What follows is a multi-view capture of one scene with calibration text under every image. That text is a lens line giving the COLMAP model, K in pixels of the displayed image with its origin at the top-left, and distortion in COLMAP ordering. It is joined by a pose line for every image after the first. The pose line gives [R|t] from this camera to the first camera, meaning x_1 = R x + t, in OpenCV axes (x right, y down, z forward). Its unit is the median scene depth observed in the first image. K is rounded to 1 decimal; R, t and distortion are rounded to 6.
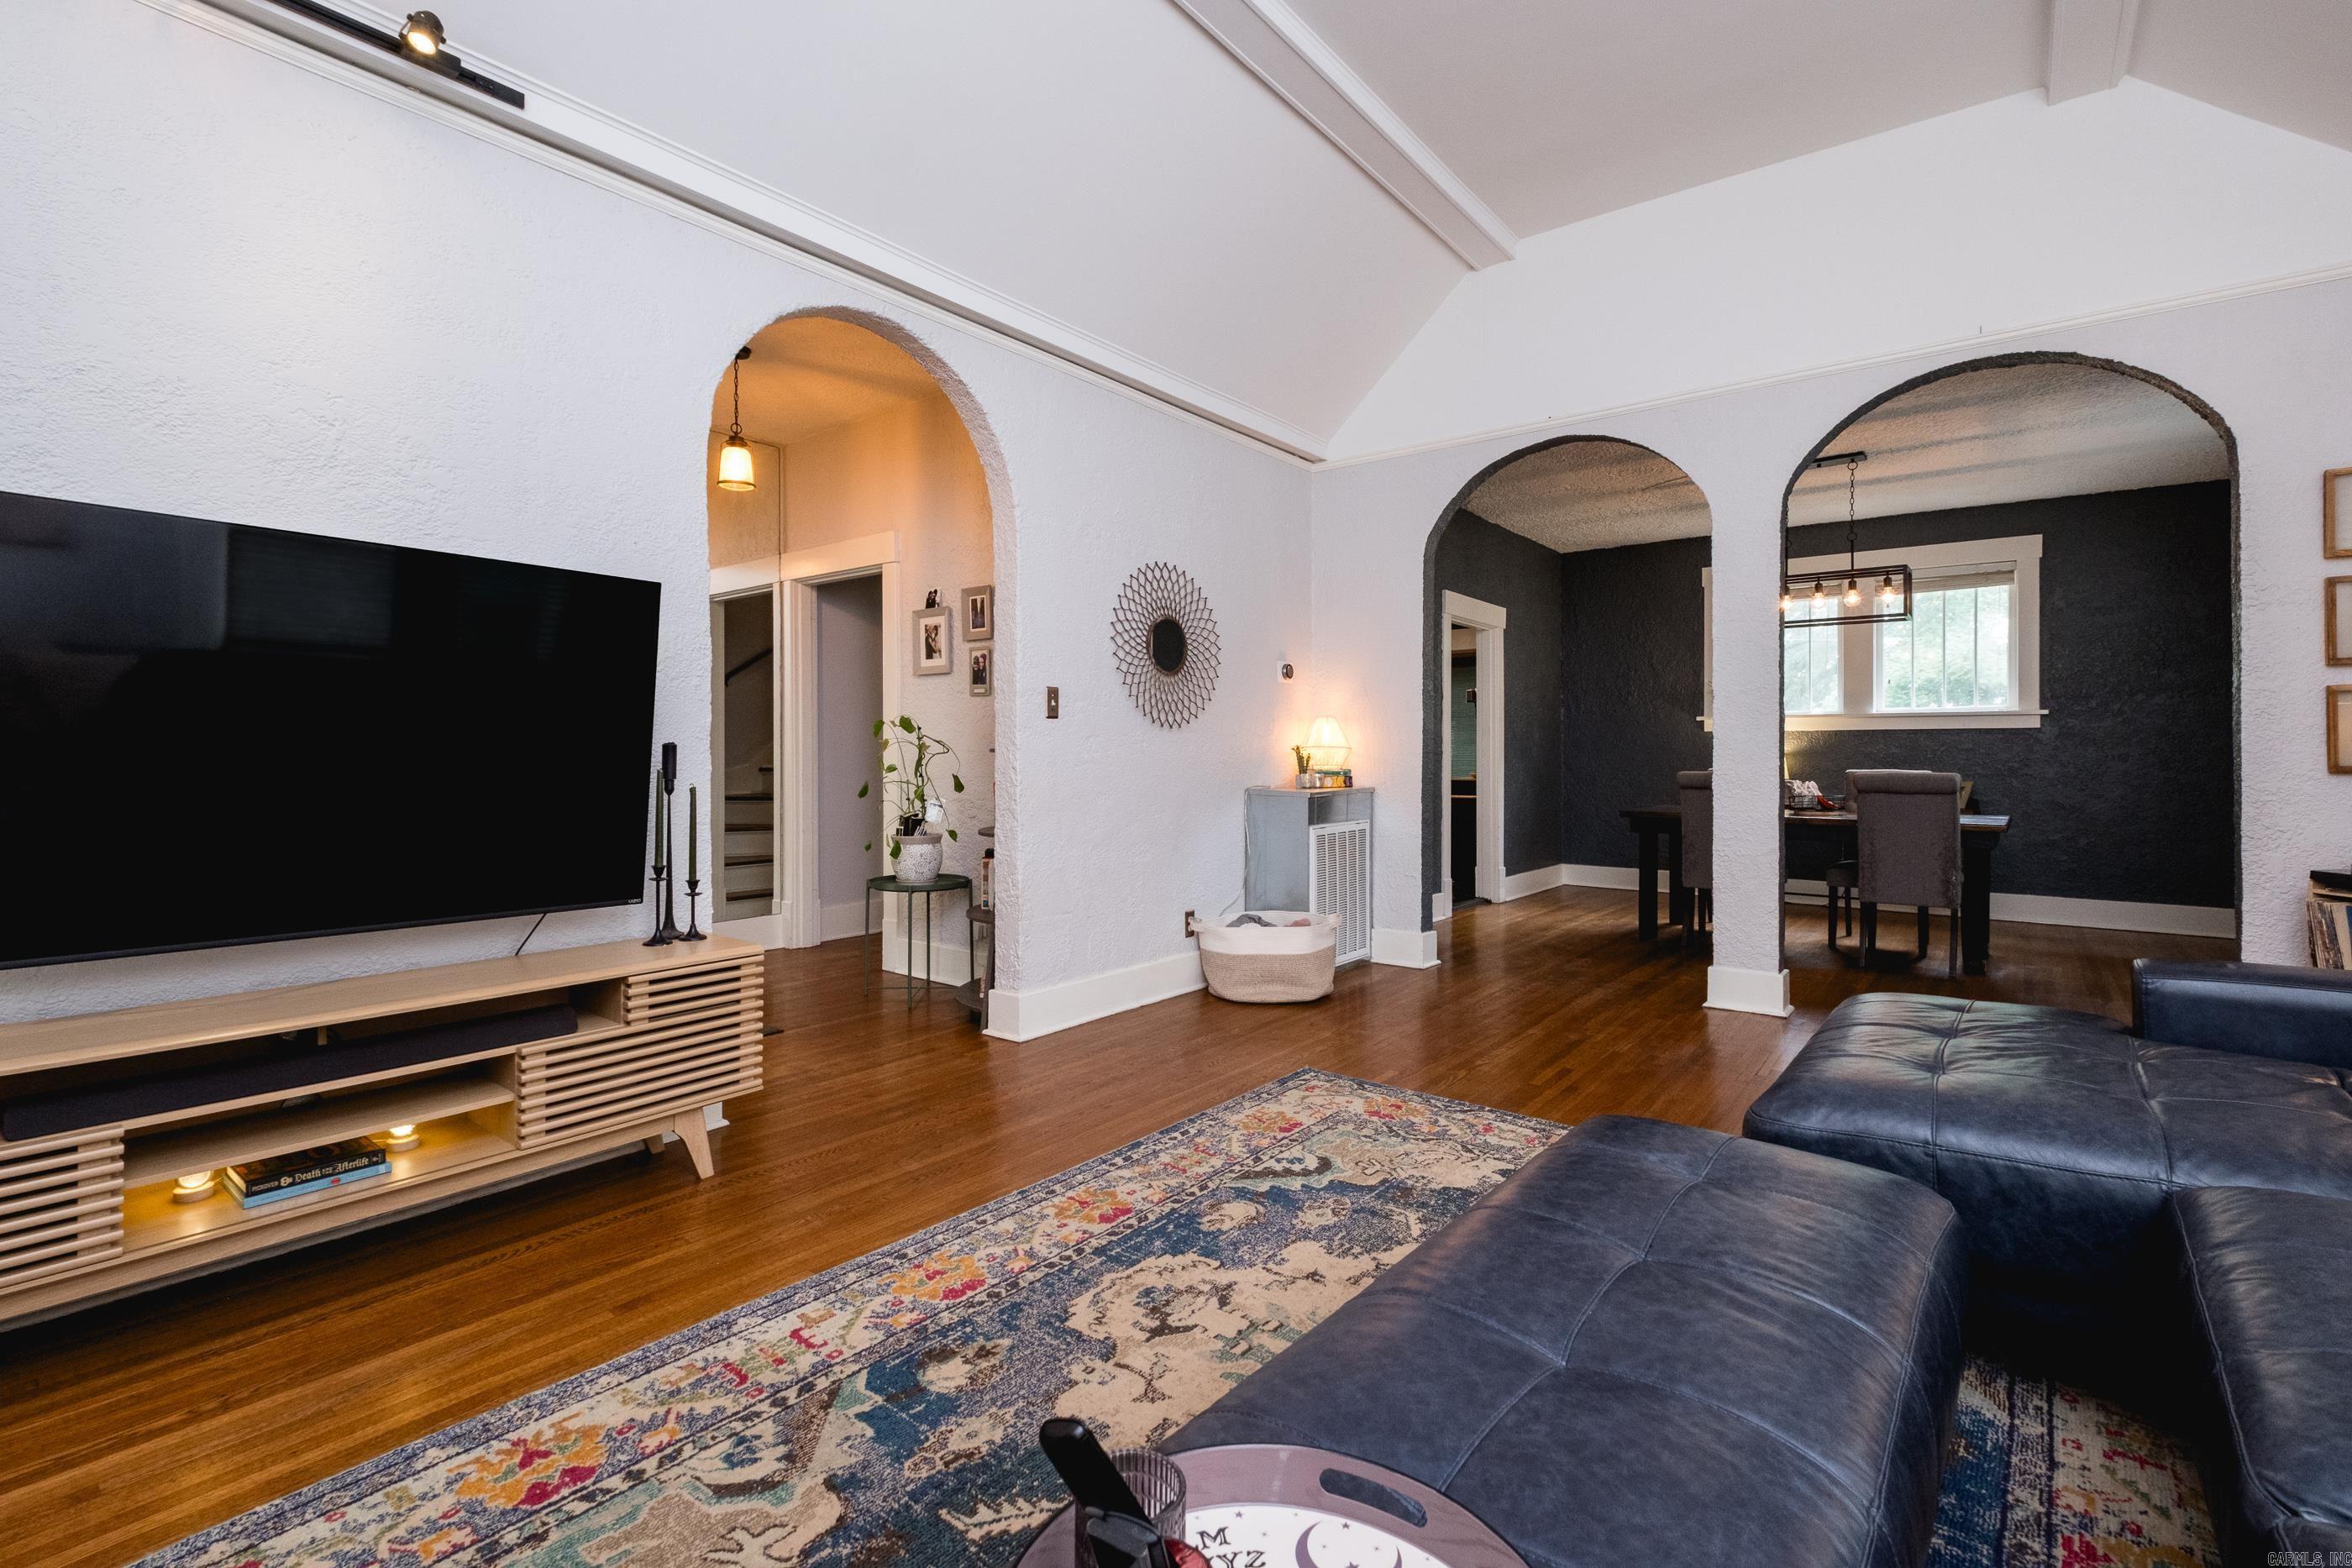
lens RADIAL K [[1072.3, 0, 1166.9], [0, 1072.3, 755.4], [0, 0, 1]] dist [0.001686, -0.000478]
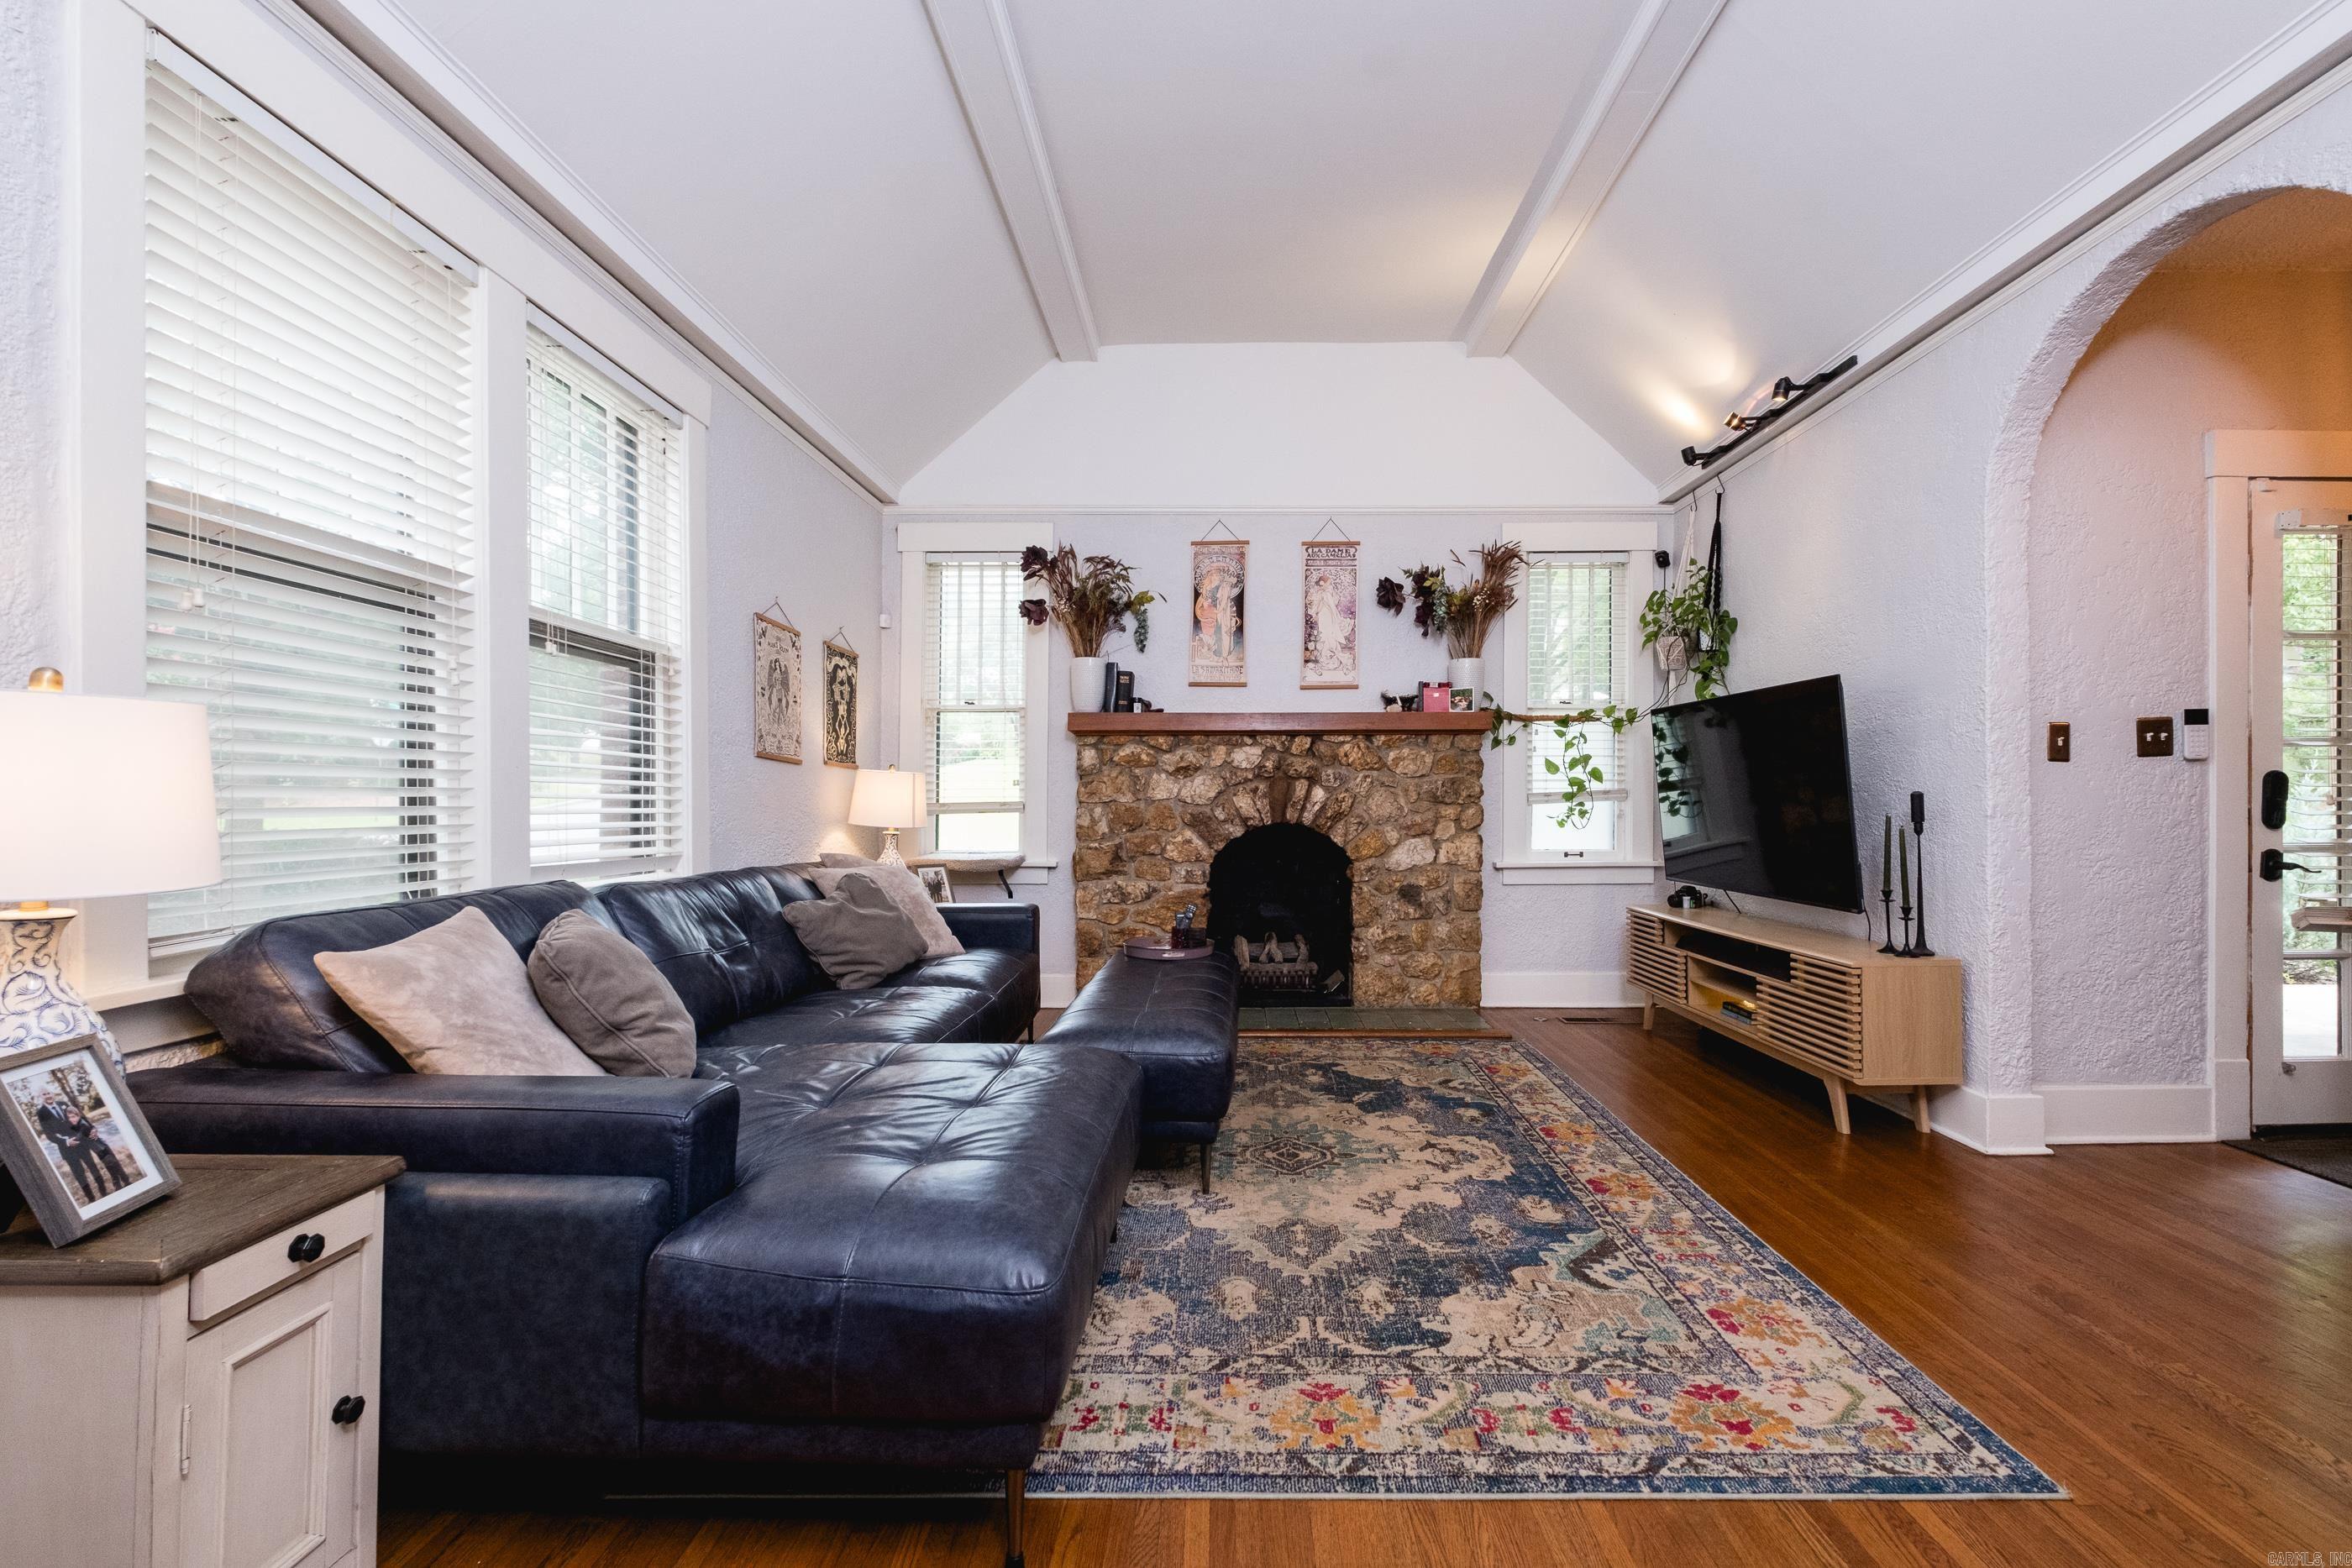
lens RADIAL K [[1042.0, 0, 1220.8], [0, 1042.0, 801.2], [0, 0, 1]] dist [0.017221, -0.014426]
pose [[-0.787334, -0.001328, -0.616525, 0.947294], [0.000333, 0.999997, -0.002579, 0.000473], [0.616526, -0.002236, -0.787331, 1.564530]]
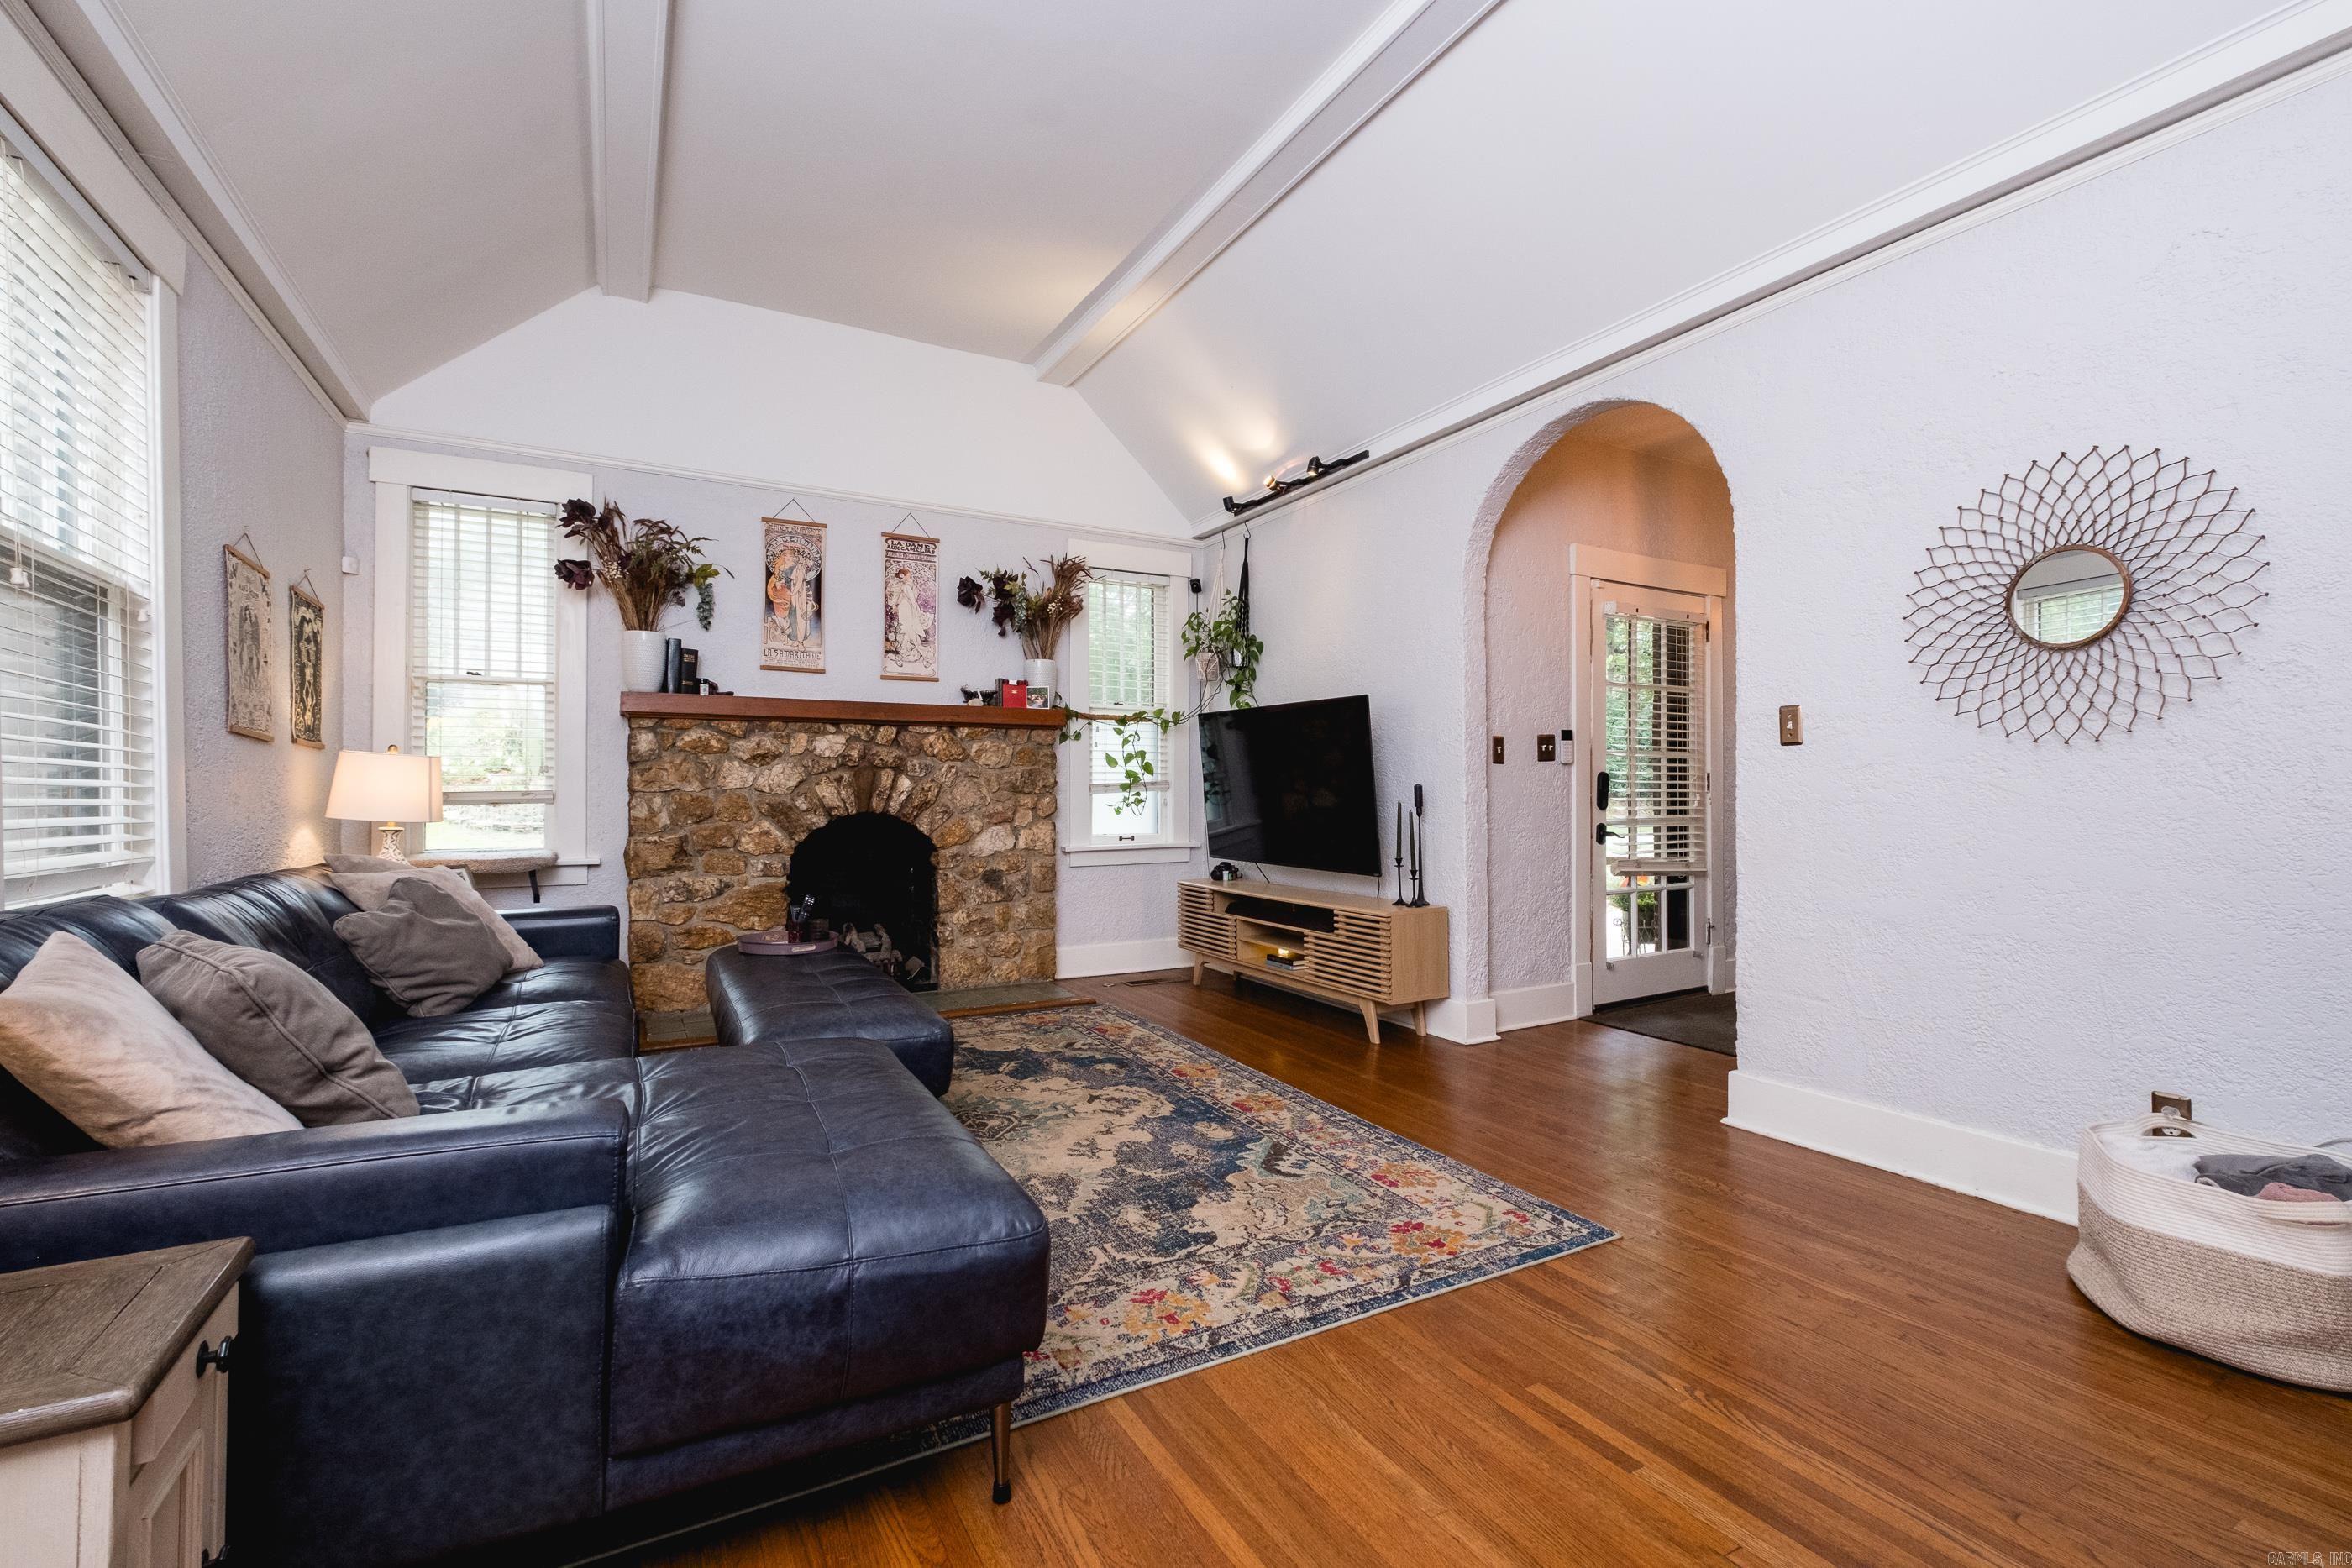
lens RADIAL K [[1025.9, 0, 1190.5], [0, 1025.9, 794.1], [0, 0, 1]] dist [0.001619, -0.000637]
pose [[-0.385041, 0.000243, -0.922899, 1.196330], [0.000002, 1.000000, 0.000263, 0.001395], [0.922899, 0.000099, -0.385041, 1.386853]]
